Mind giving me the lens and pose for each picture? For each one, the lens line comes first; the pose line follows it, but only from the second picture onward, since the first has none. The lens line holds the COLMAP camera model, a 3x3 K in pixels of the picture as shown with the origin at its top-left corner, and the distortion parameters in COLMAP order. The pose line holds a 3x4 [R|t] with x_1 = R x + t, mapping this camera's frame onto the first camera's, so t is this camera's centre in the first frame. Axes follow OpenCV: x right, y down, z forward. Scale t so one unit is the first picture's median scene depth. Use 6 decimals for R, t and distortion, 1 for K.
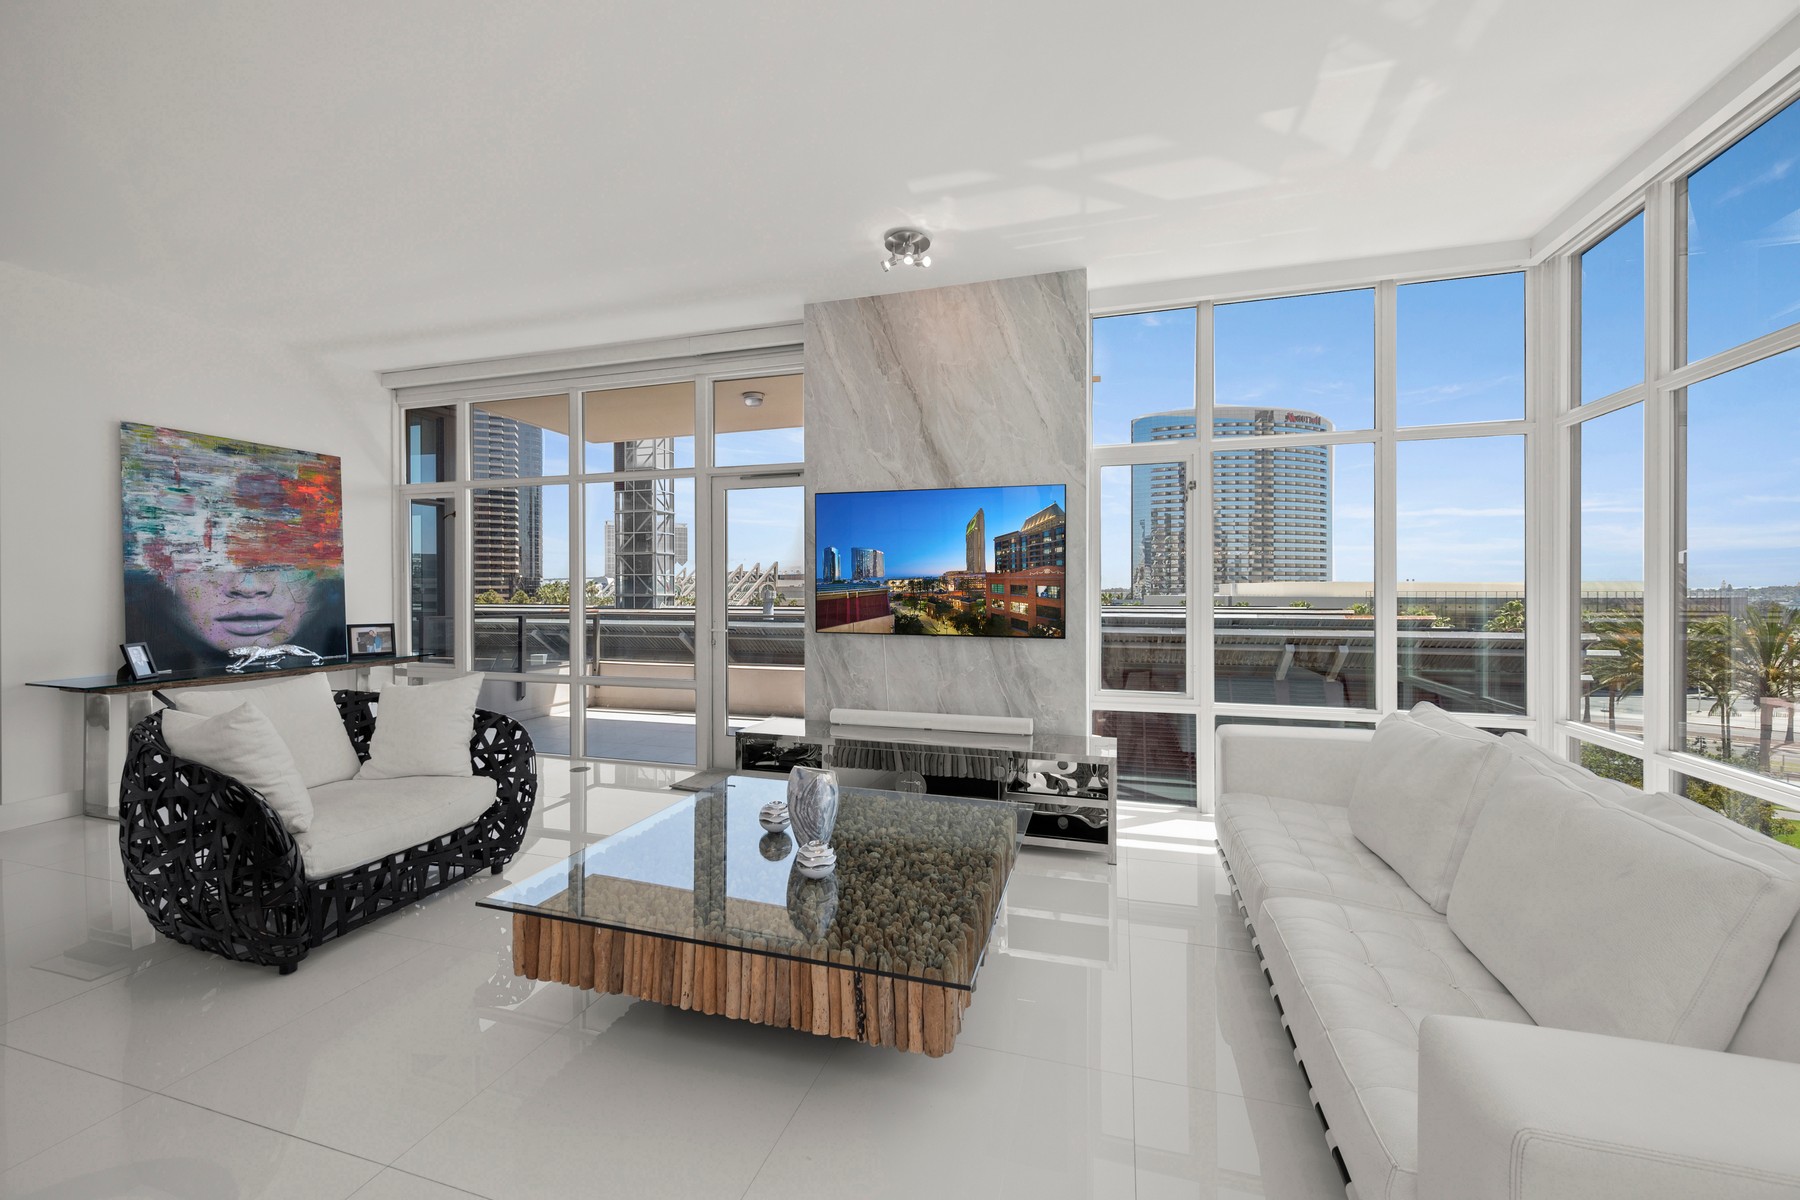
lens RADIAL K [[714.7, 0, 898.9], [0, 714.7, 596.0], [0, 0, 1]] dist [0.000826, -0.000102]
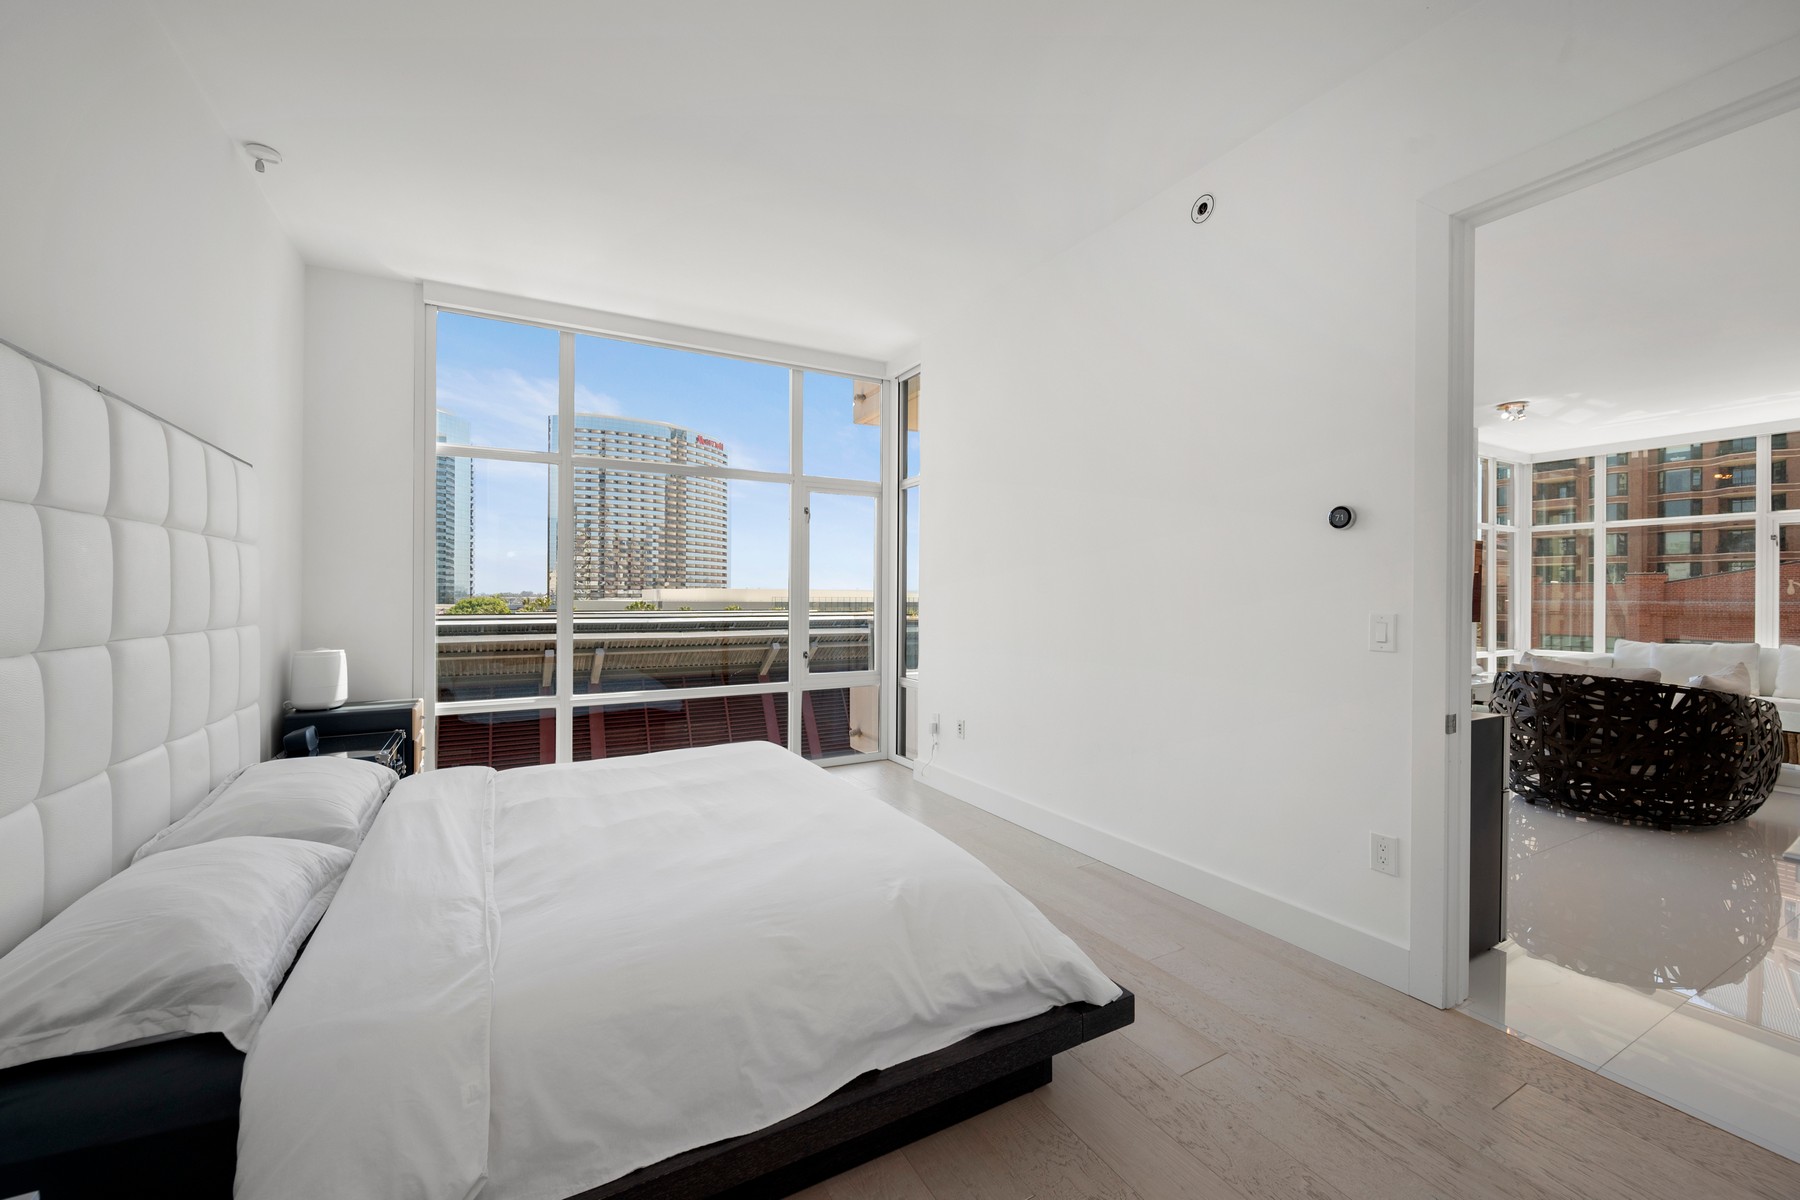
lens RADIAL K [[714.7, 0, 898.9], [0, 714.7, 596.0], [0, 0, 1]] dist [0.000826, -0.000102]
pose [[0.693821, 0.004582, 0.720133, -1.863170], [0.000692, 0.999975, -0.007030, 0.002240], [-0.720147, 0.005376, 0.693801, 0.673879]]
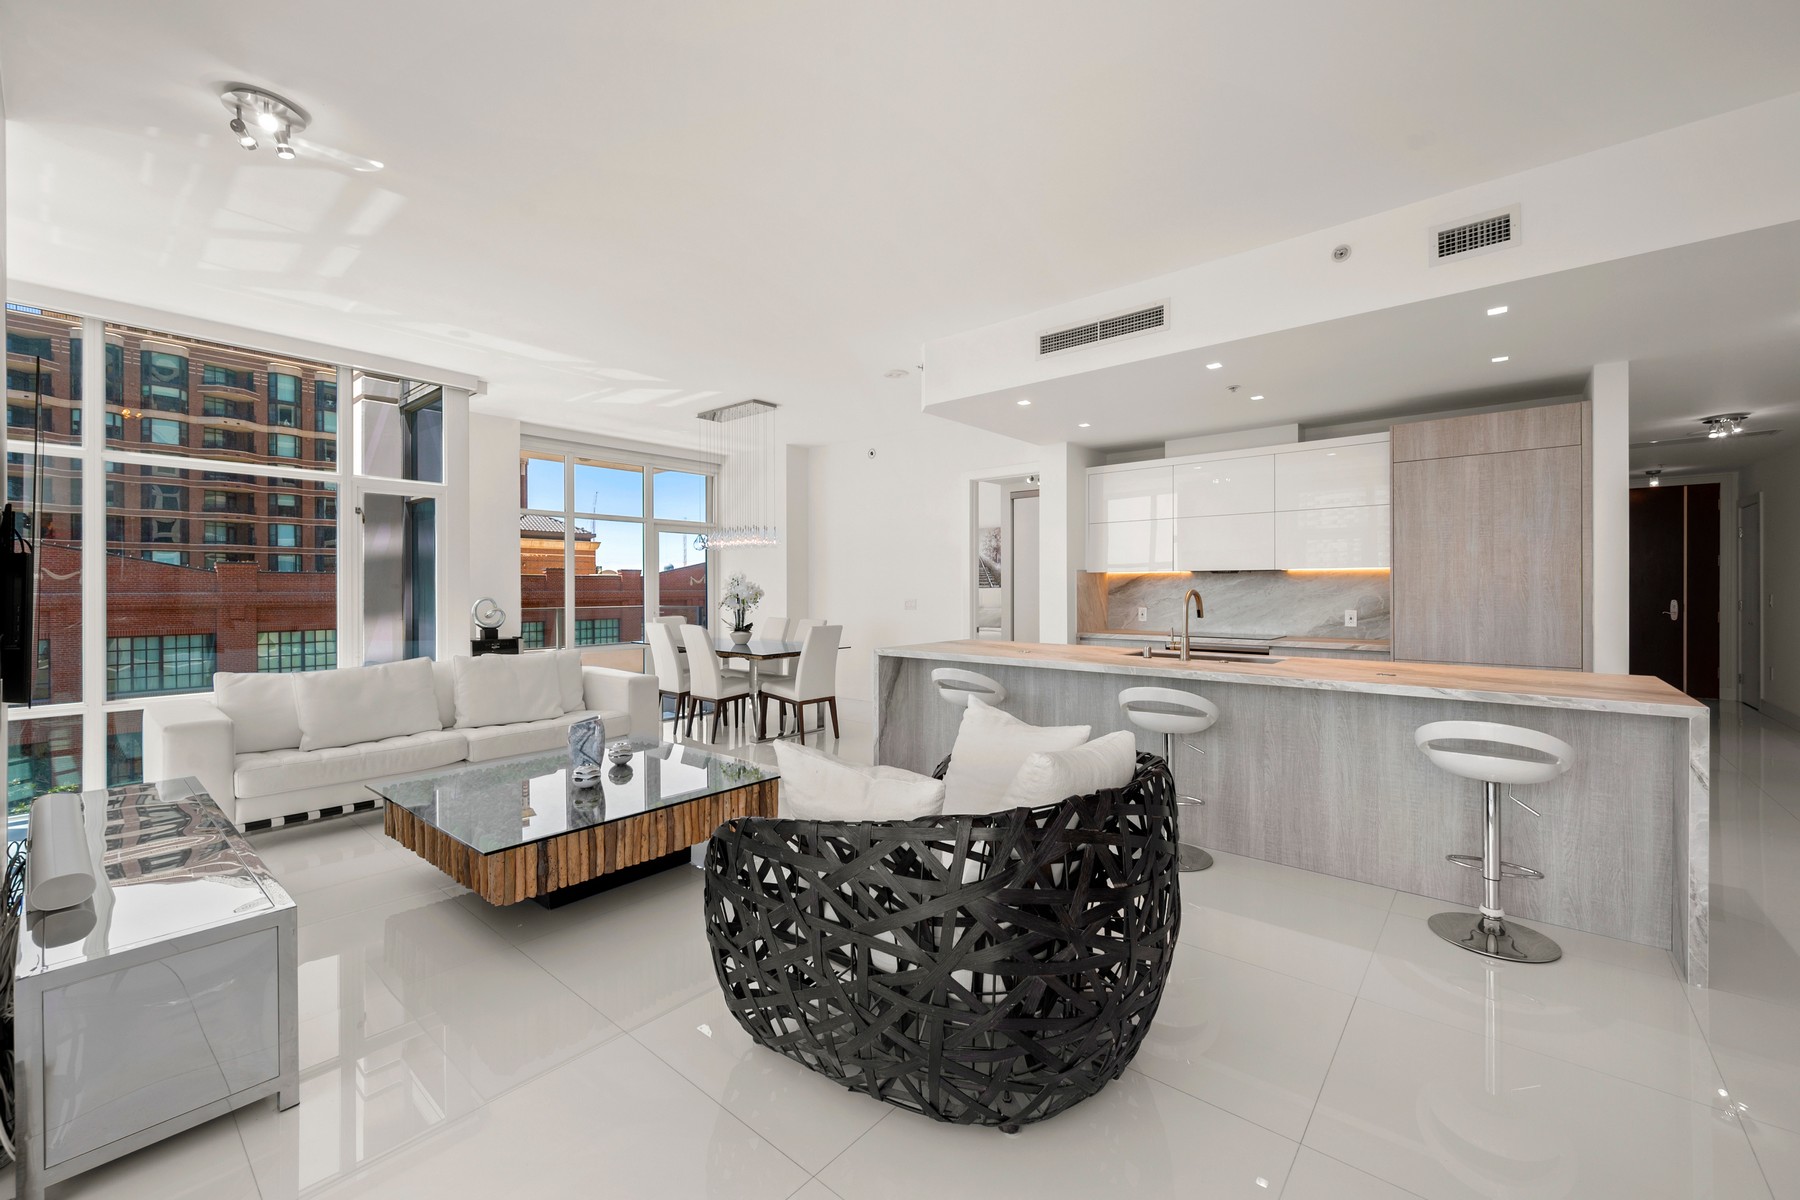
lens RADIAL K [[717.7, 0, 904.0], [0, 717.7, 590.5], [0, 0, 1]] dist [-0.001309, -0.000236]
pose [[-0.919402, 0.001624, 0.393317, -0.663045], [0.006369, 0.999922, 0.010757, -0.013017], [-0.393269, 0.012395, -0.919340, 1.098050]]
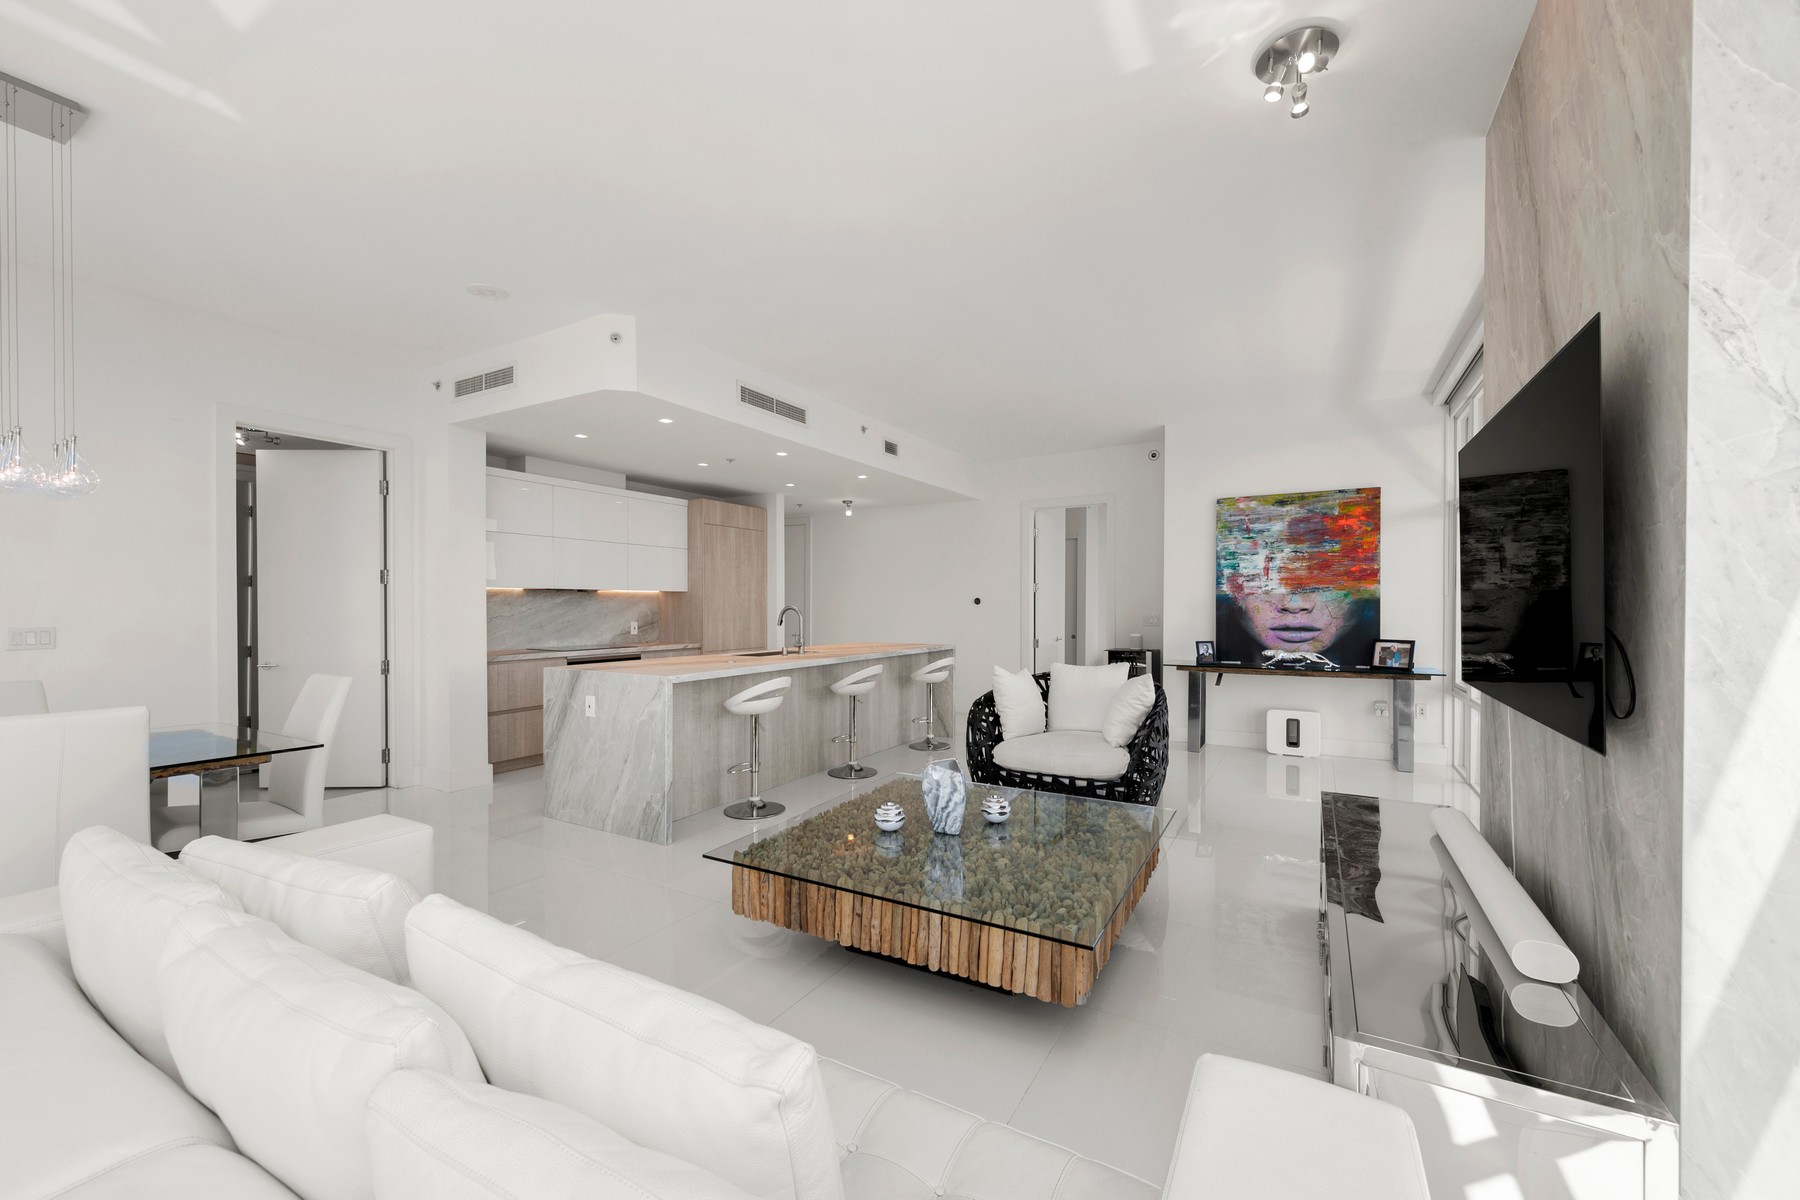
lens RADIAL K [[715.5, 0, 894.5], [0, 715.5, 611.7], [0, 0, 1]] dist [0.001188, 0.000027]
pose [[-0.229328, 0.009256, -0.973305, 0.553326], [-0.009269, 0.999889, 0.011693, -0.009361], [0.973305, 0.011703, -0.229217, 0.626727]]
